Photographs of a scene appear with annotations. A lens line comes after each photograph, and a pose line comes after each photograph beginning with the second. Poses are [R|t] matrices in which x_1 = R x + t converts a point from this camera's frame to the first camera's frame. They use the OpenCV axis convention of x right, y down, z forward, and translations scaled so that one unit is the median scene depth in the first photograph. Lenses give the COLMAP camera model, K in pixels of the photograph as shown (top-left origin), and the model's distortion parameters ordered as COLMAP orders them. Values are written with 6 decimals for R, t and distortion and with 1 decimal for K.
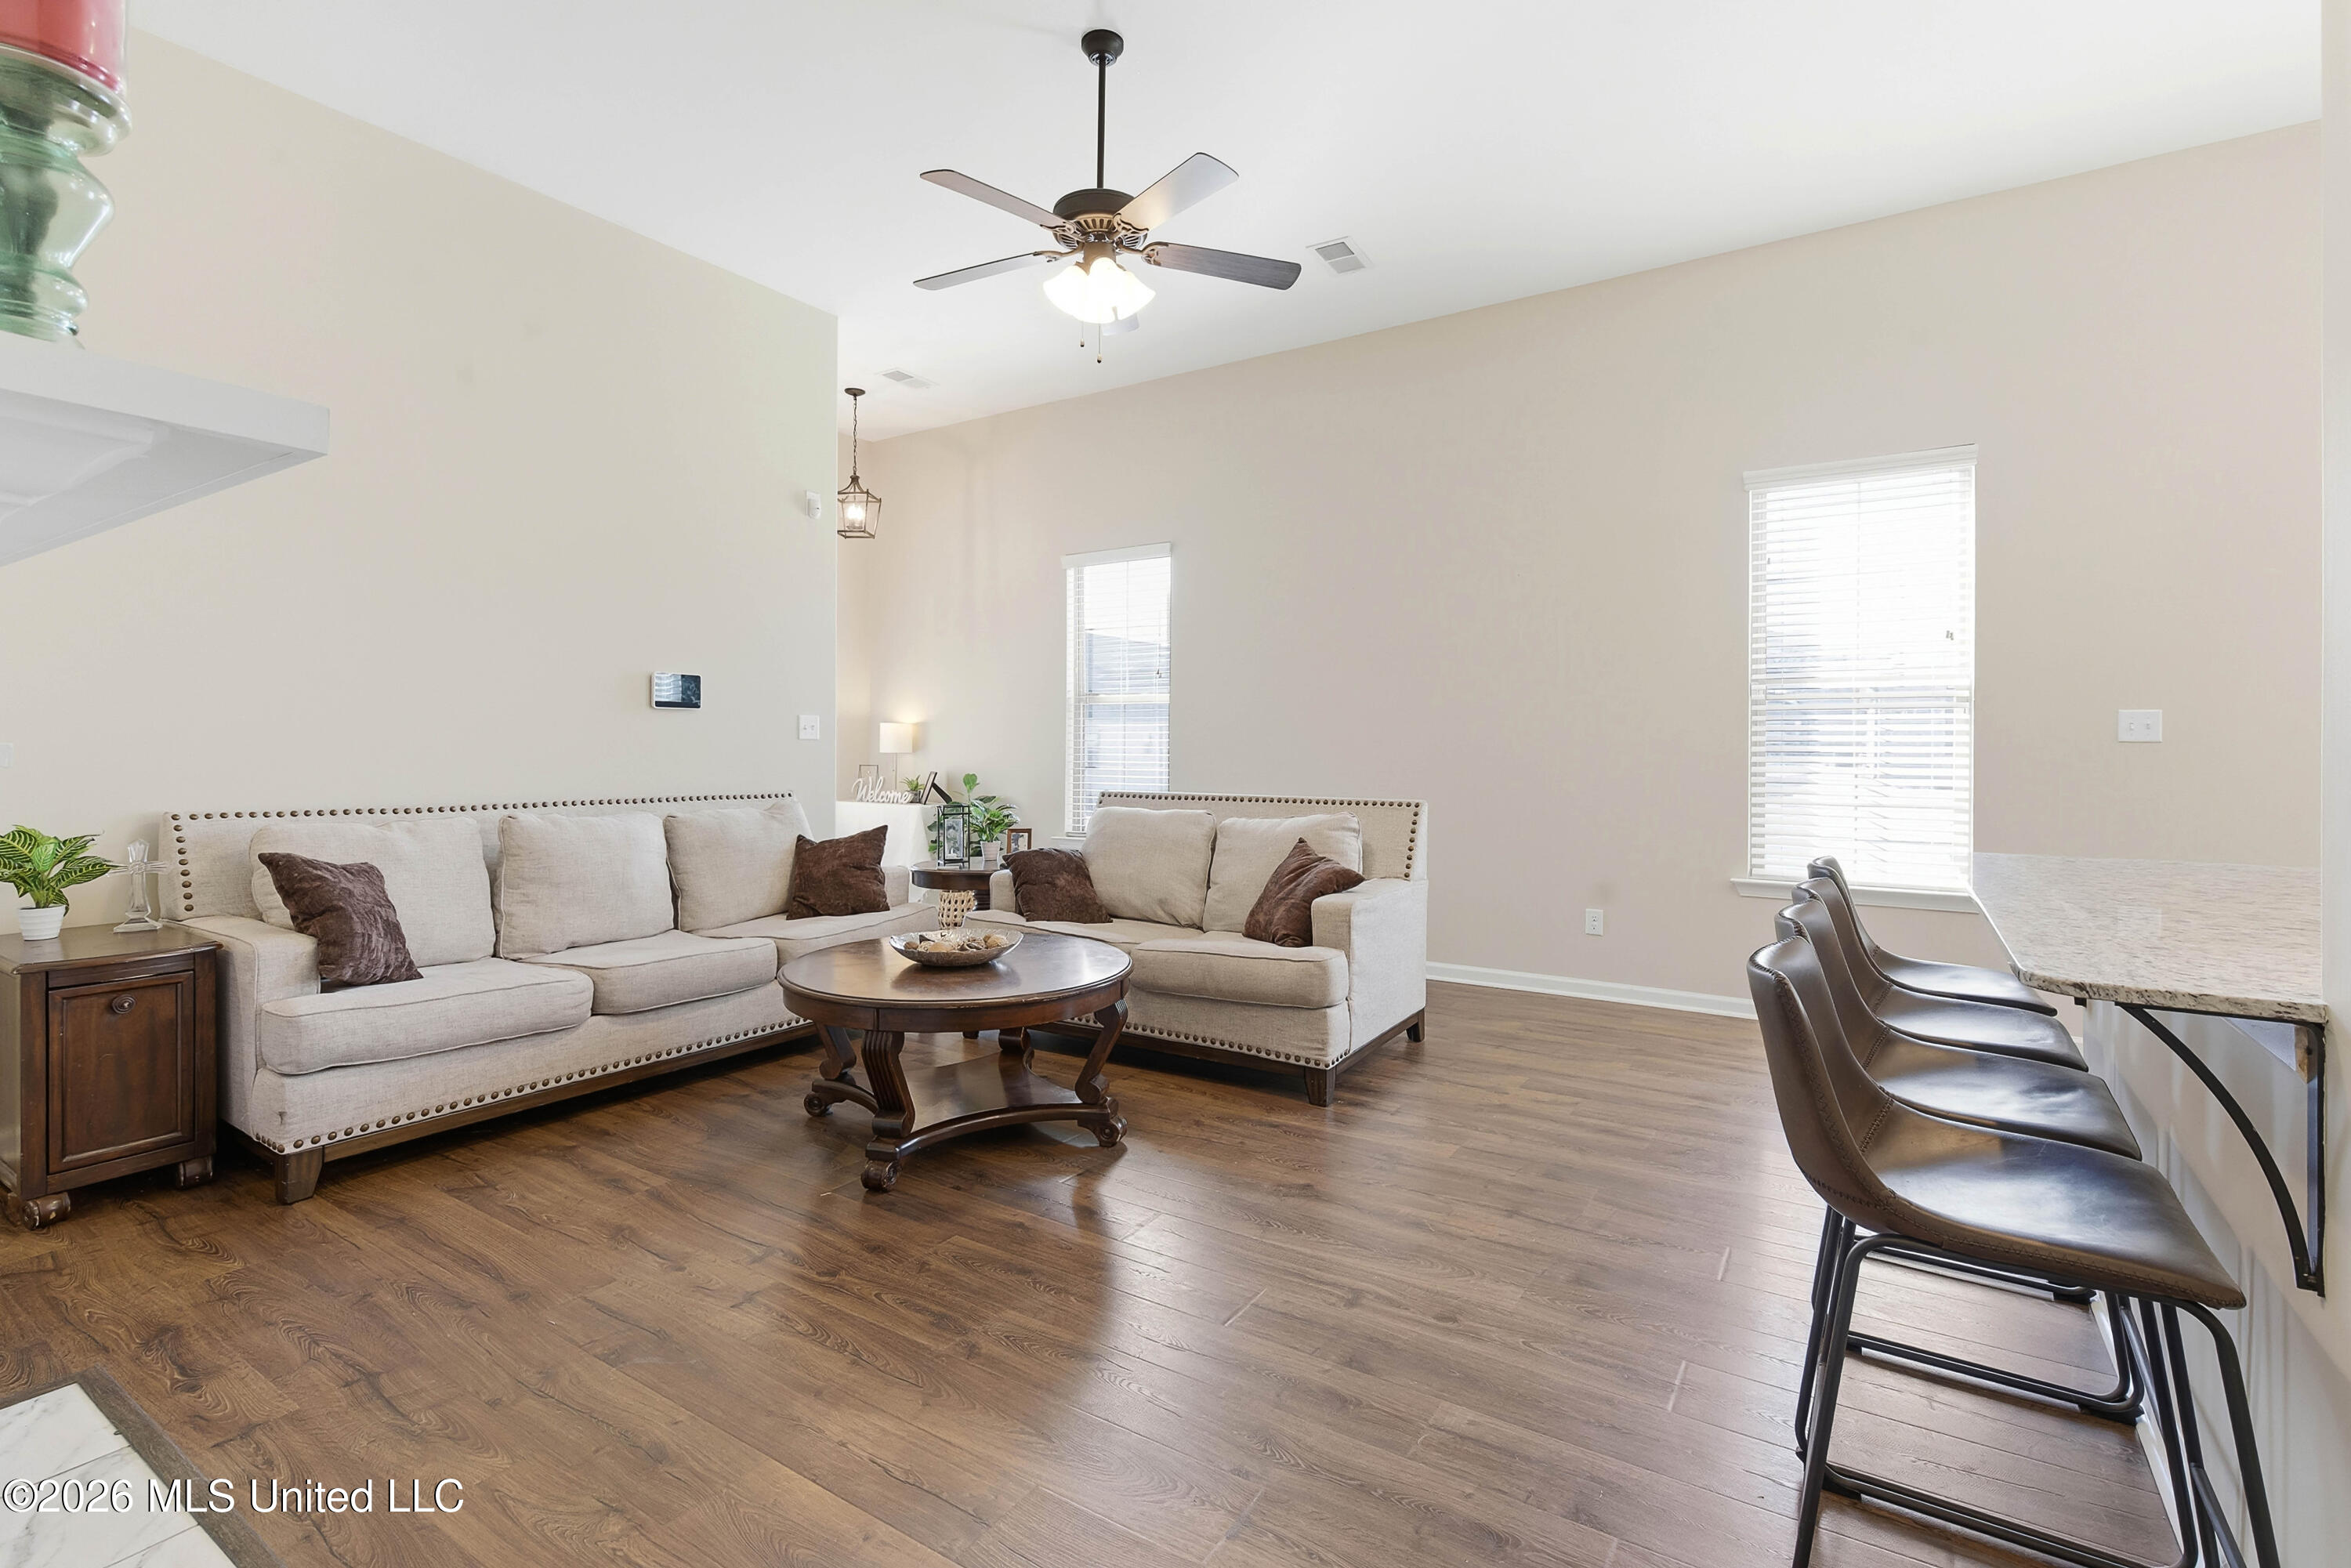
lens RADIAL K [[1073.4, 0, 1164.8], [0, 1073.4, 747.8], [0, 0, 1]] dist [-0.001372, -0.000860]
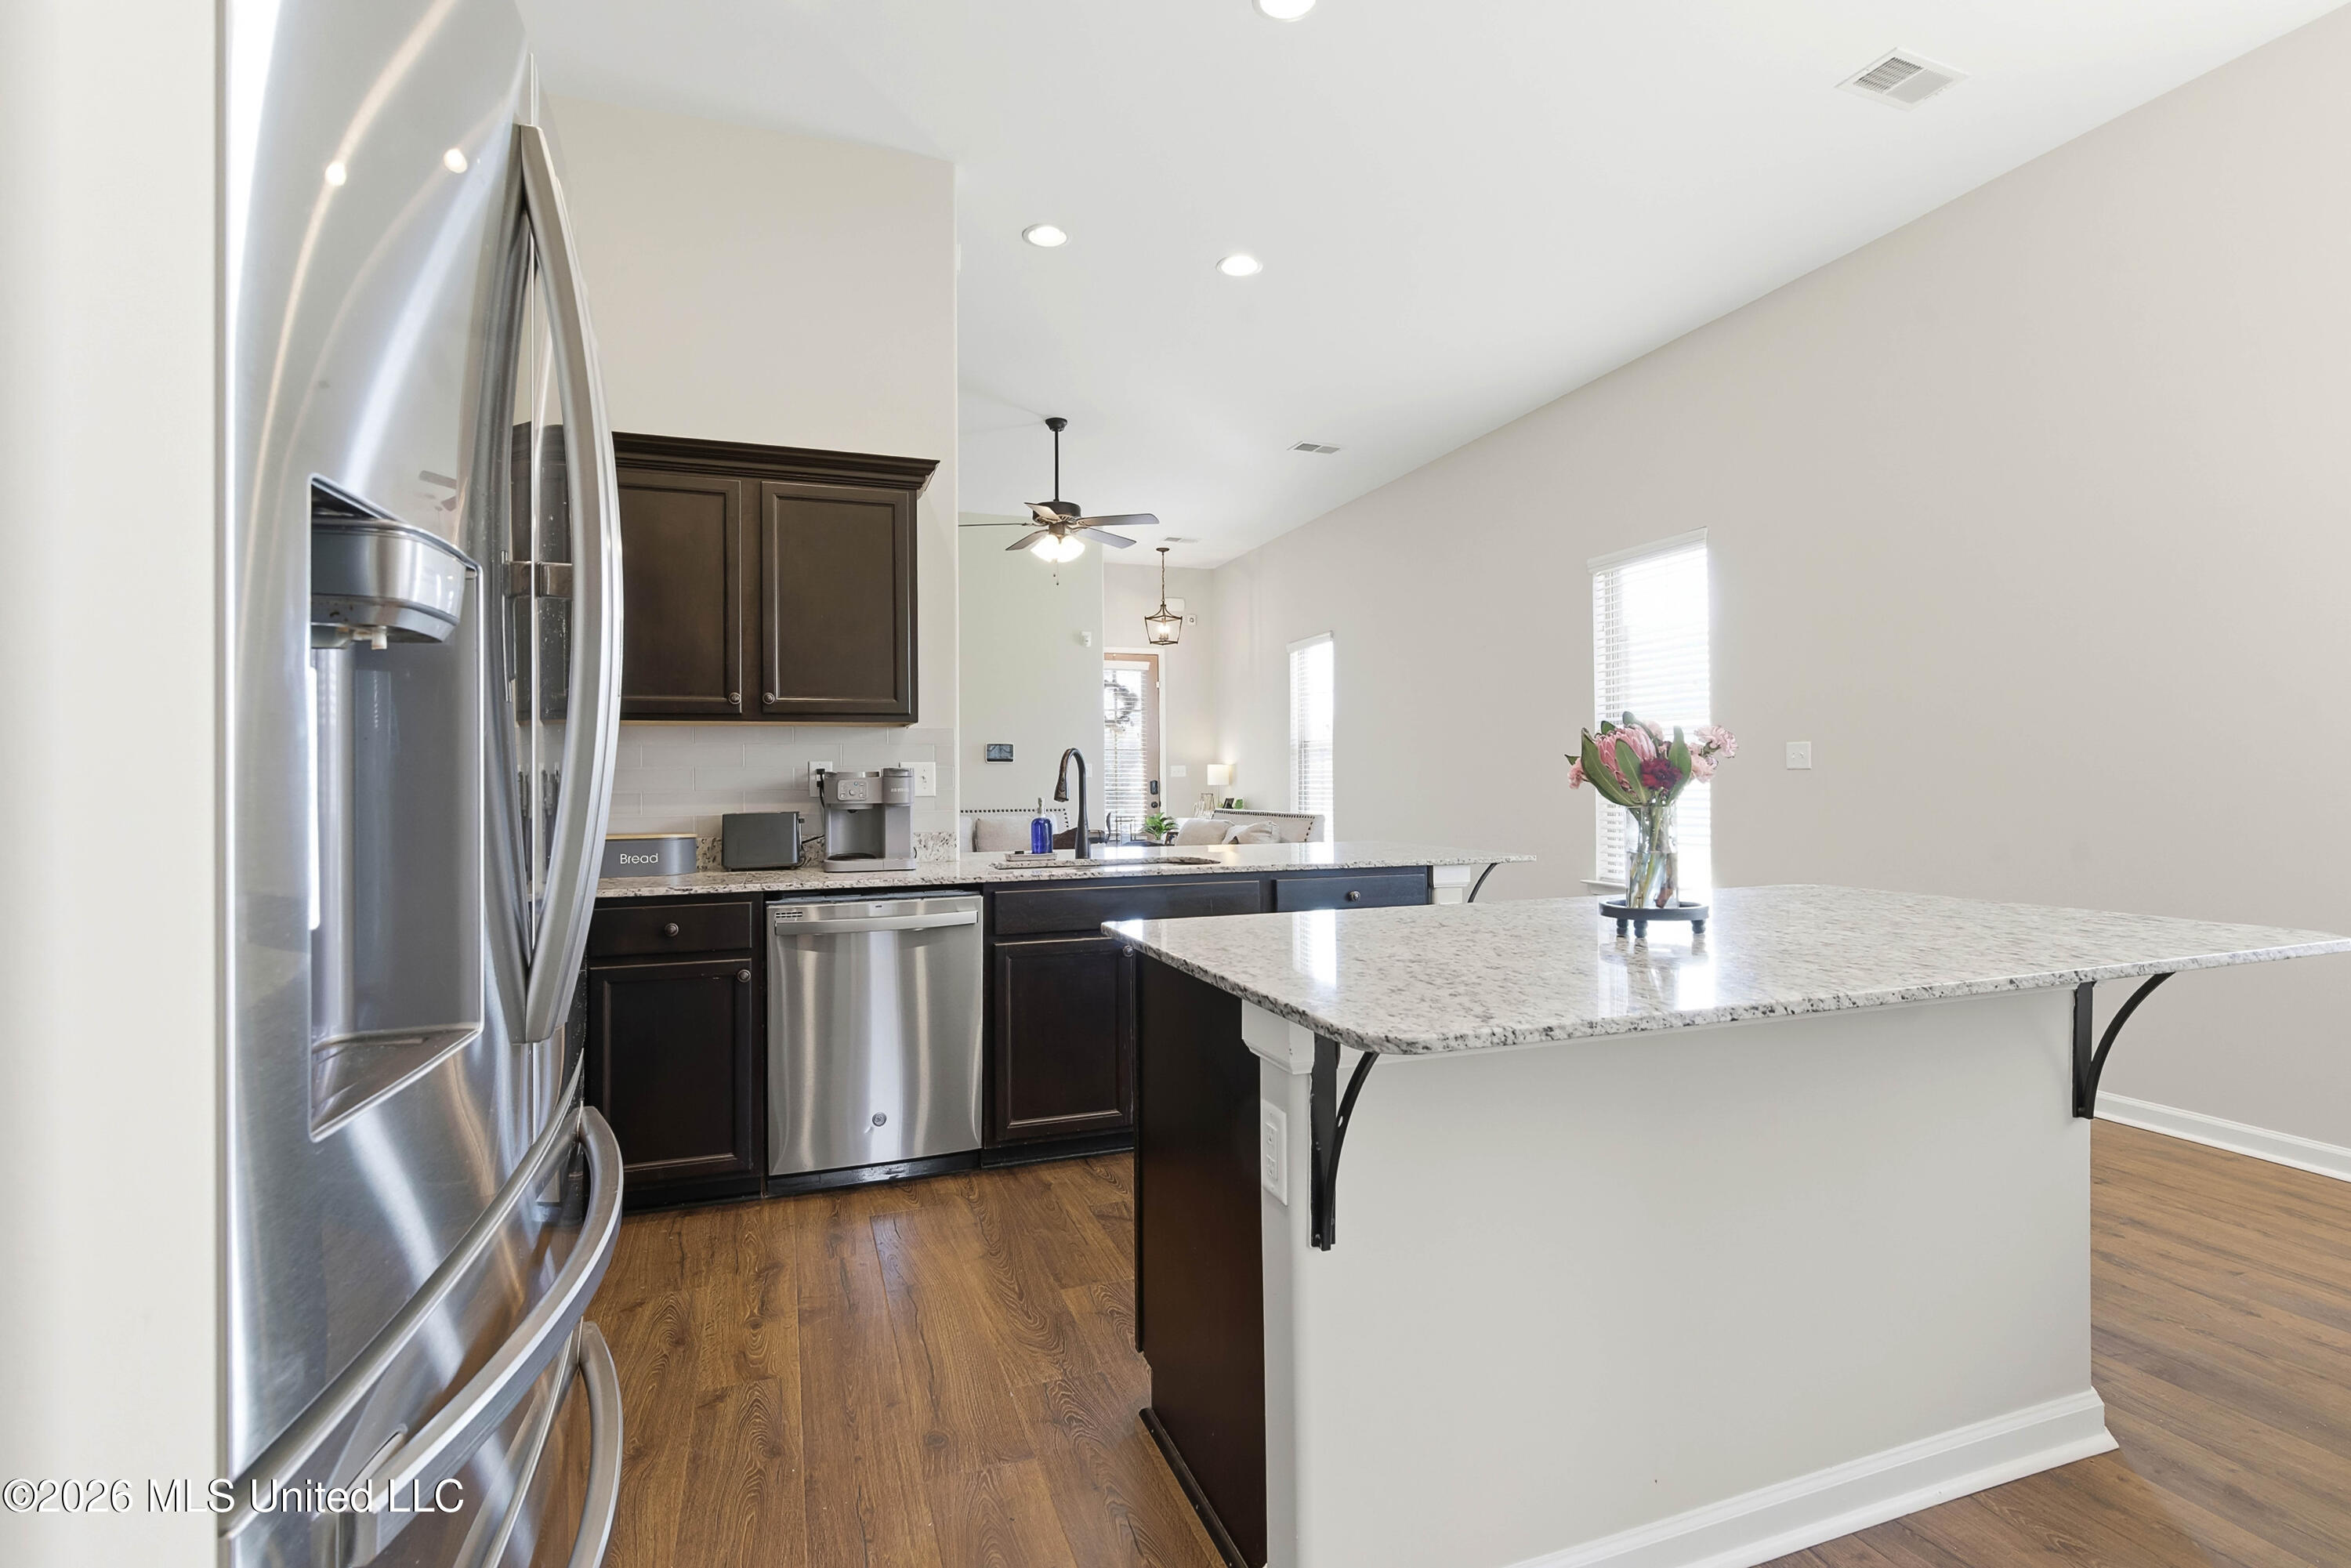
lens RADIAL K [[1073.4, 0, 1152.3], [0, 1073.4, 776.6], [0, 0, 1]] dist [-0.001372, -0.000860]
pose [[0.787833, -0.013471, -0.615742, 0.739366], [0.013598, 0.999898, -0.004478, -0.001739], [0.615739, -0.004845, 0.787935, -0.252163]]
